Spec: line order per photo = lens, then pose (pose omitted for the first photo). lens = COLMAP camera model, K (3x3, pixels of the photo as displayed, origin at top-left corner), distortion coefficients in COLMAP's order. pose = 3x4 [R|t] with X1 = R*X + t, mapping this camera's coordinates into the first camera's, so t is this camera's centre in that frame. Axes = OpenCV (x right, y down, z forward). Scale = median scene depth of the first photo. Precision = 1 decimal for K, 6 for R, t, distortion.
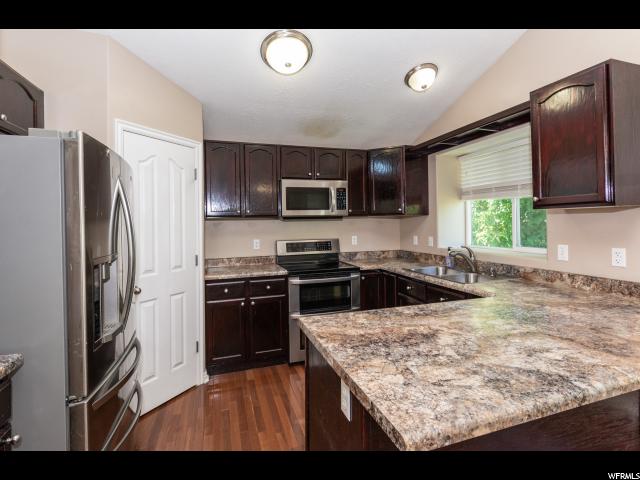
lens RADIAL K [[313.1, 0, 317.7], [0, 313.1, 220.6], [0, 0, 1]] dist [-0.001978, -0.001156]
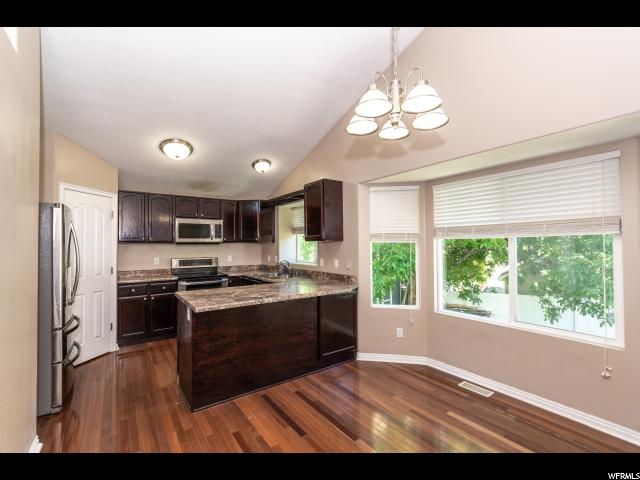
lens RADIAL K [[284.0, 0, 320.0], [0, 284.0, 240.0], [0, 0, 1]] dist [-0.009283, -0.000180]
pose [[0.950739, 0.014913, 0.309632, 0.144588], [-0.010553, 0.999820, -0.015753, -0.012111], [-0.309812, 0.011710, 0.950726, -0.600448]]
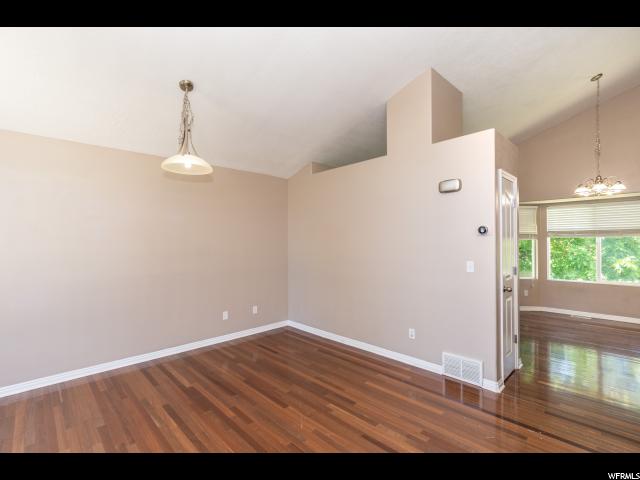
lens RADIAL K [[300.8, 0, 320.0], [0, 300.8, 240.0], [0, 0, 1]] dist [0.000192, 0.000008]
pose [[0.899641, 0.009942, 0.436517, -1.440465], [-0.011532, 0.999933, 0.000993, -0.005987], [-0.436478, -0.005928, 0.899695, -0.856869]]
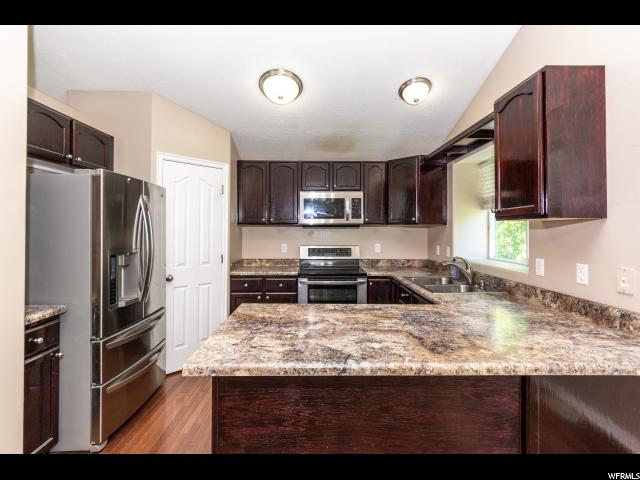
lens RADIAL K [[316.0, 0, 318.7], [0, 316.0, 227.2], [0, 0, 1]] dist [-0.002506, -0.000717]
pose [[0.954068, 0.015629, -0.299182, 0.329899], [-0.015873, 0.999873, 0.001618, -0.006273], [0.299170, 0.003206, 0.954195, -0.080541]]
